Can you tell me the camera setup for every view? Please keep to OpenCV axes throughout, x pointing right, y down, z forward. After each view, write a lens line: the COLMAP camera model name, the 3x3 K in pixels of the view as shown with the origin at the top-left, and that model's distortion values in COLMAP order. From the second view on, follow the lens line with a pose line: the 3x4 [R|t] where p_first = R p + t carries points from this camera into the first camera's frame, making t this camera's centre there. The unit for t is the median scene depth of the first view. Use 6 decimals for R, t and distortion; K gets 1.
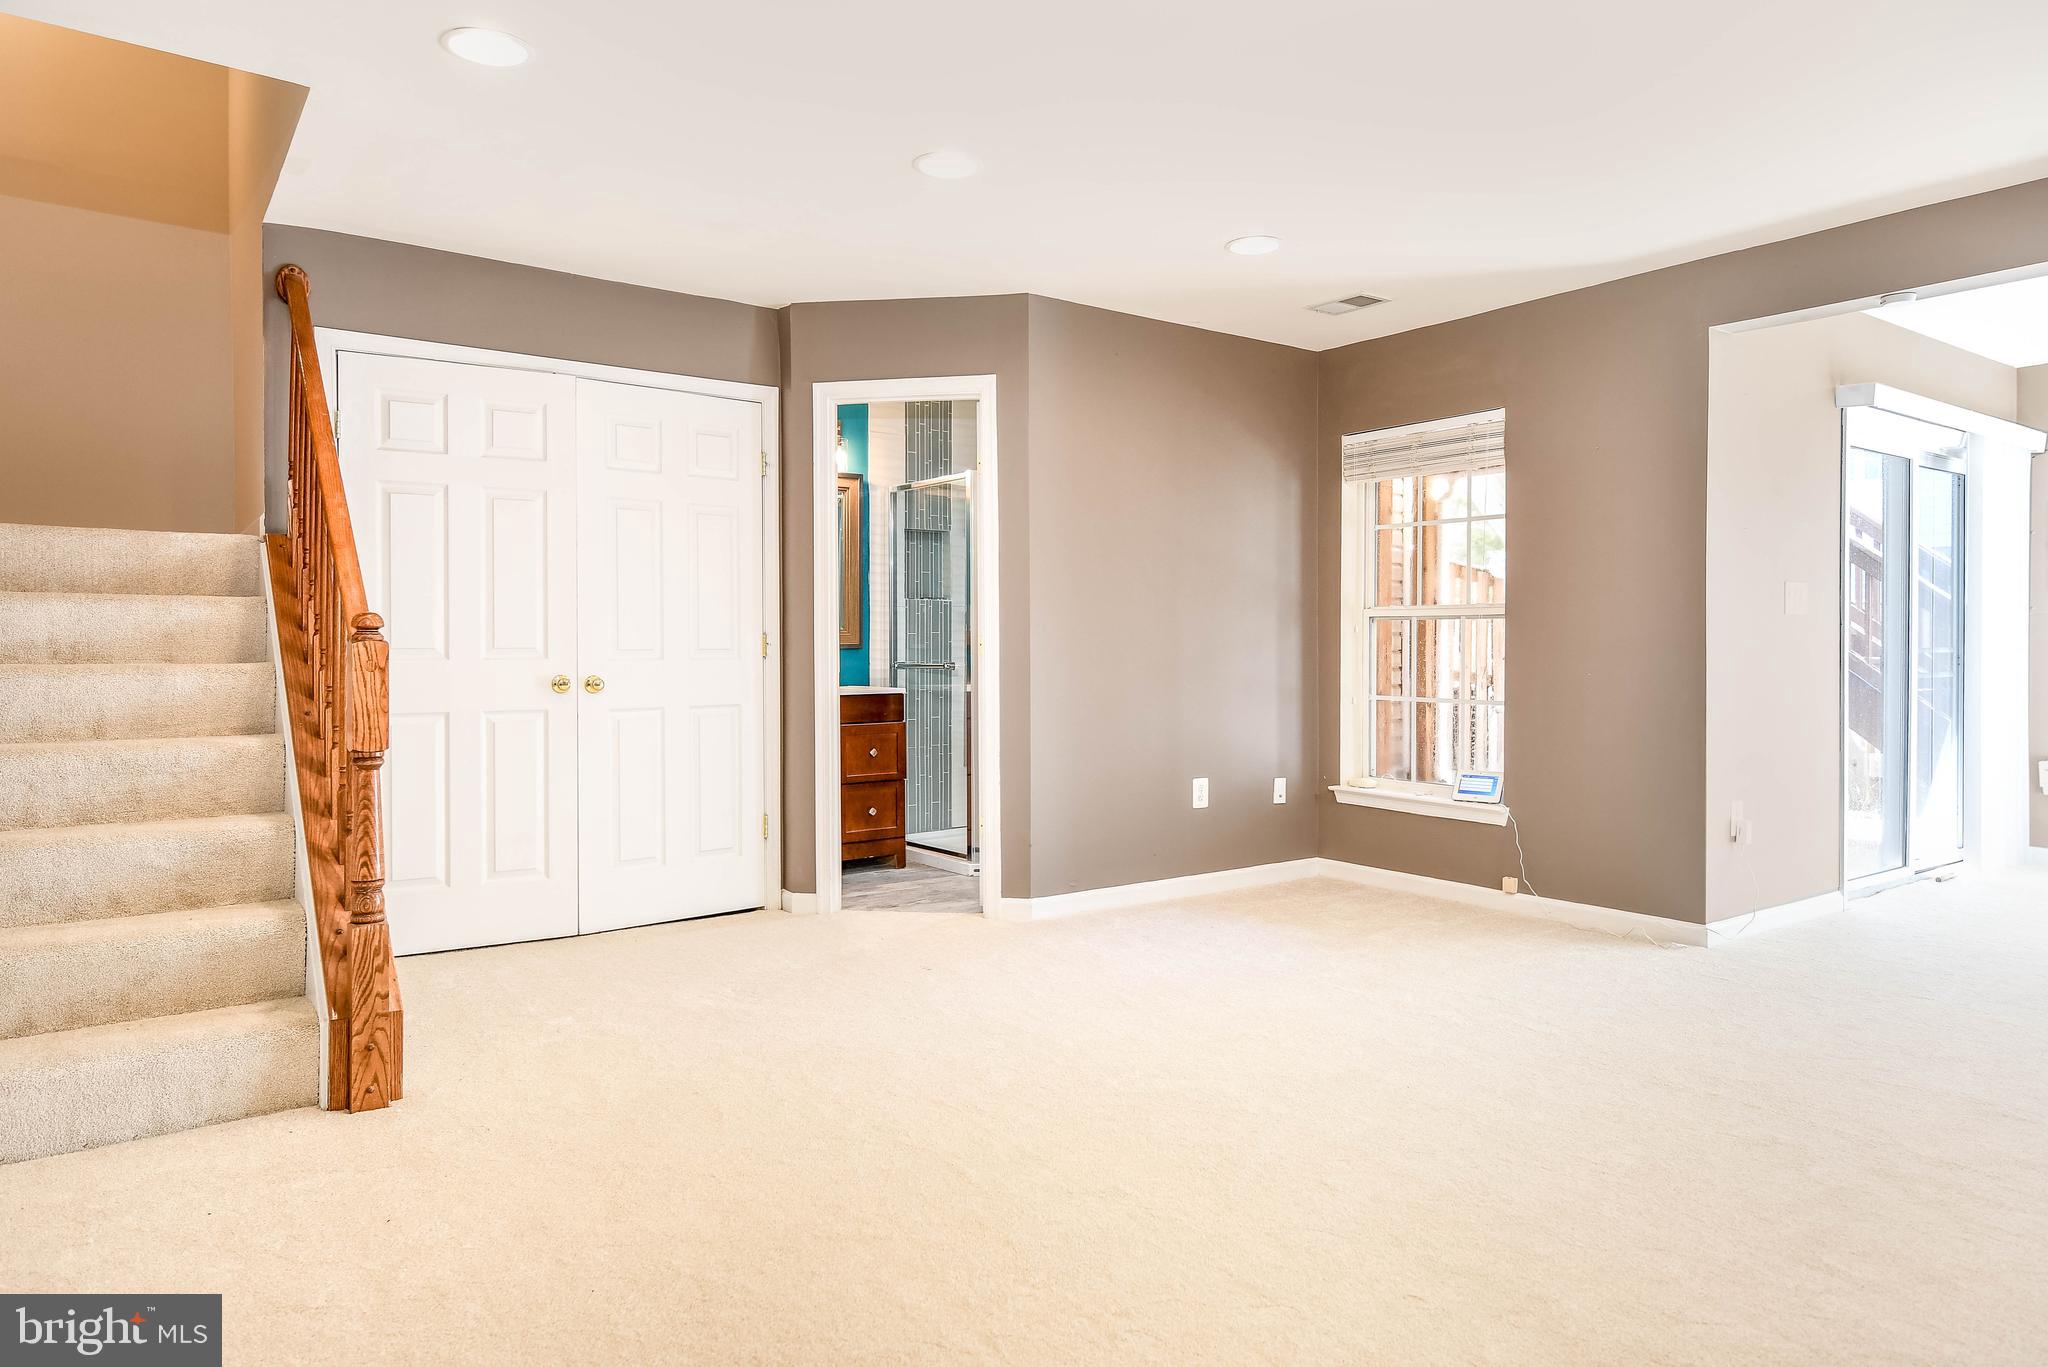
lens RADIAL K [[1278.2, 0, 1029.6], [0, 1278.2, 676.1], [0, 0, 1]] dist [-0.001121, -0.002869]
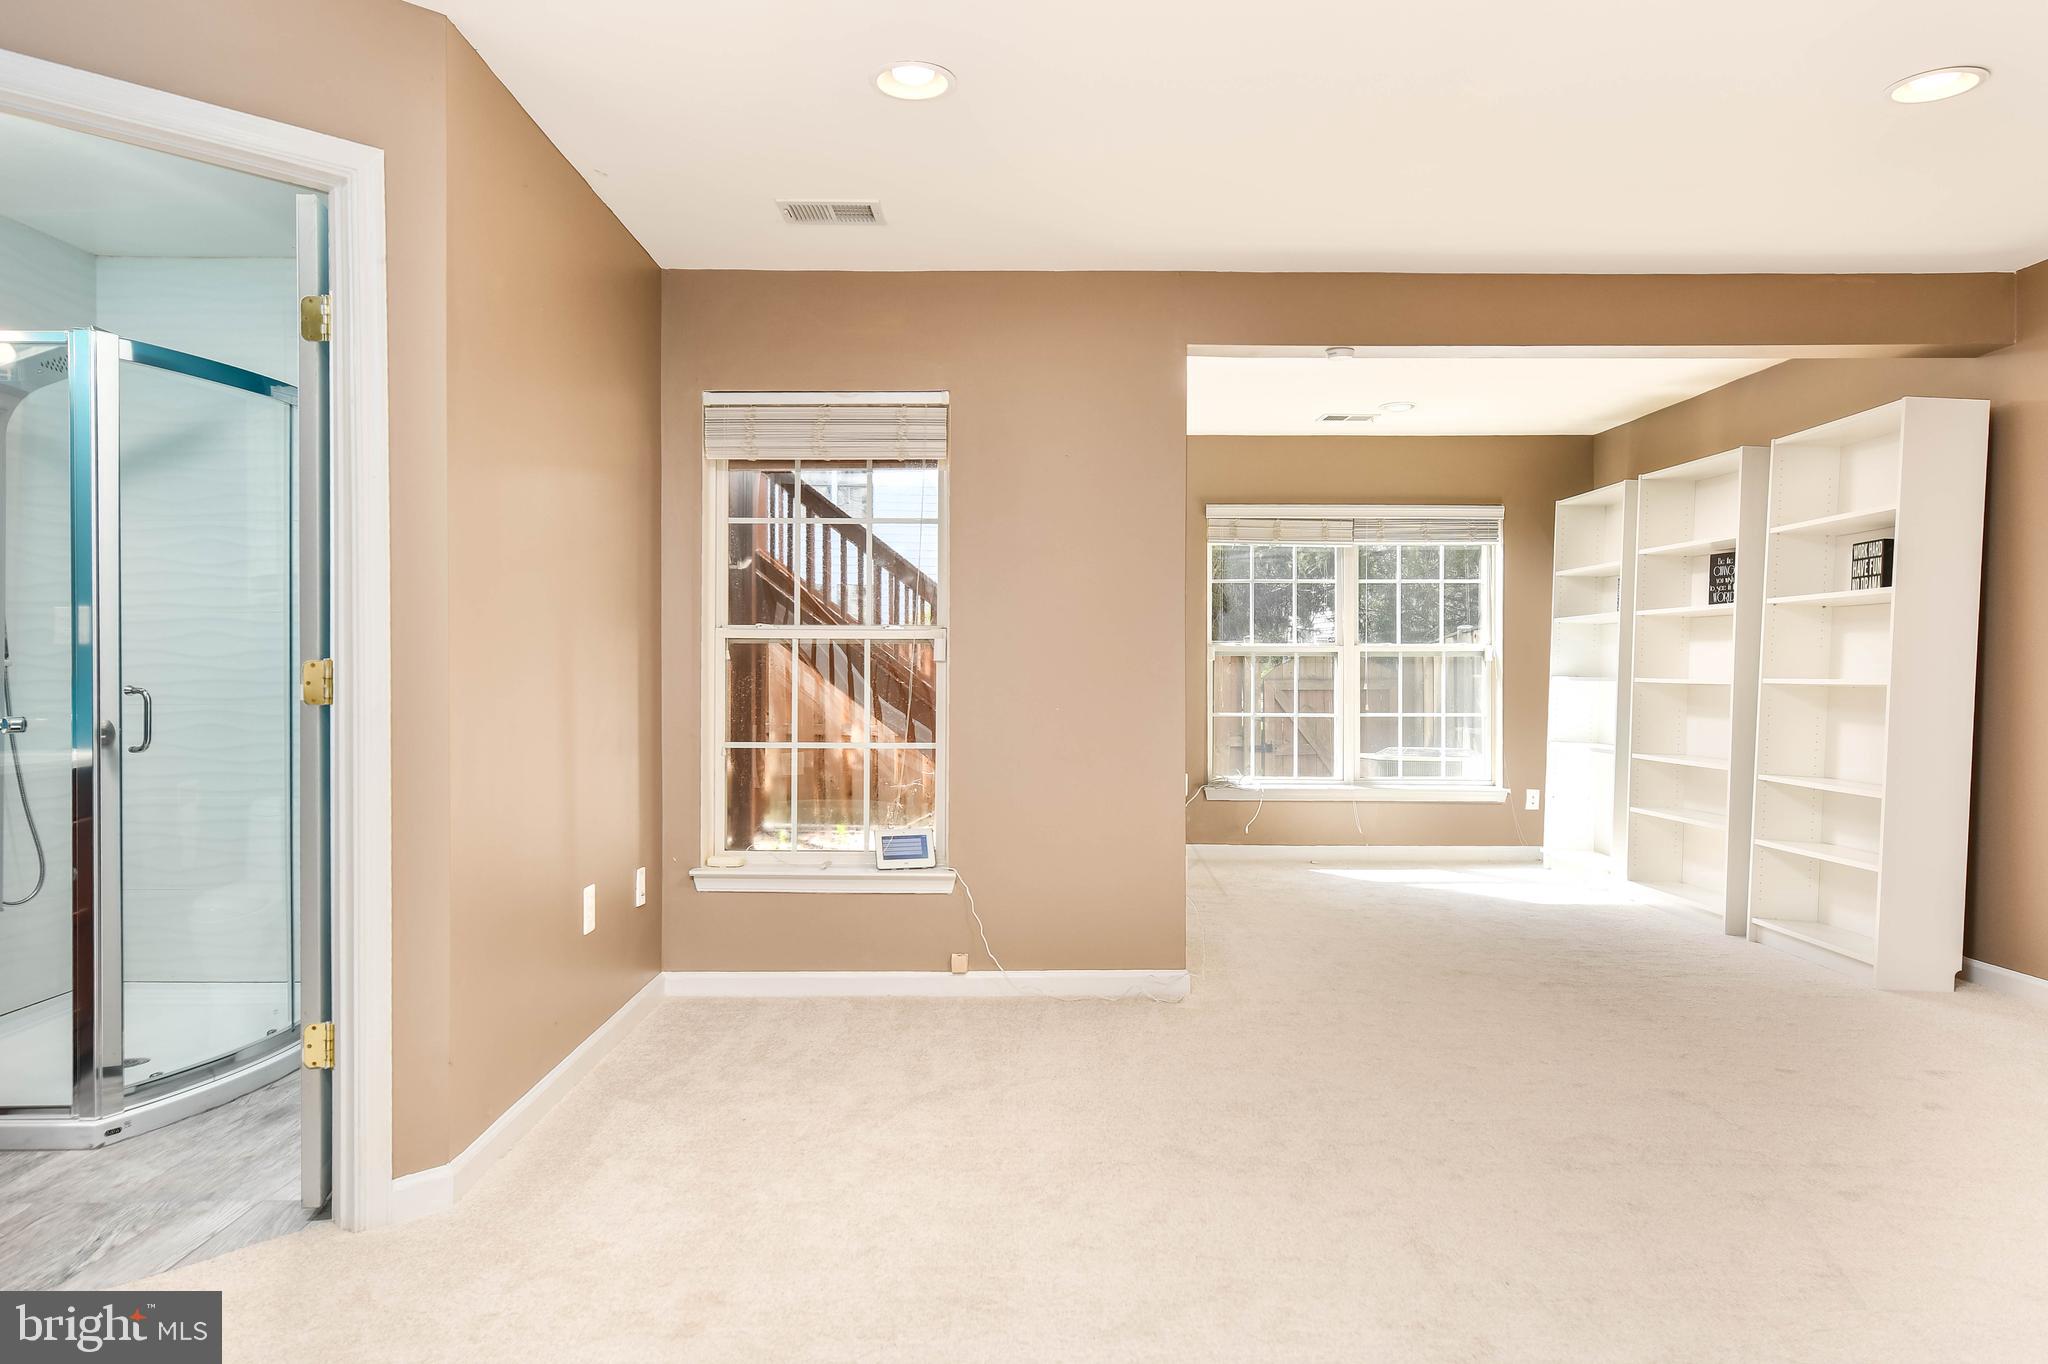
lens RADIAL K [[1278.2, 0, 1023.3], [0, 1278.2, 682.1], [0, 0, 1]] dist [-0.001121, -0.002869]
pose [[0.566407, -0.012293, 0.824034, -0.286785], [0.013920, 0.999889, 0.005349, -0.024577], [-0.824008, 0.008441, 0.566515, 0.485007]]
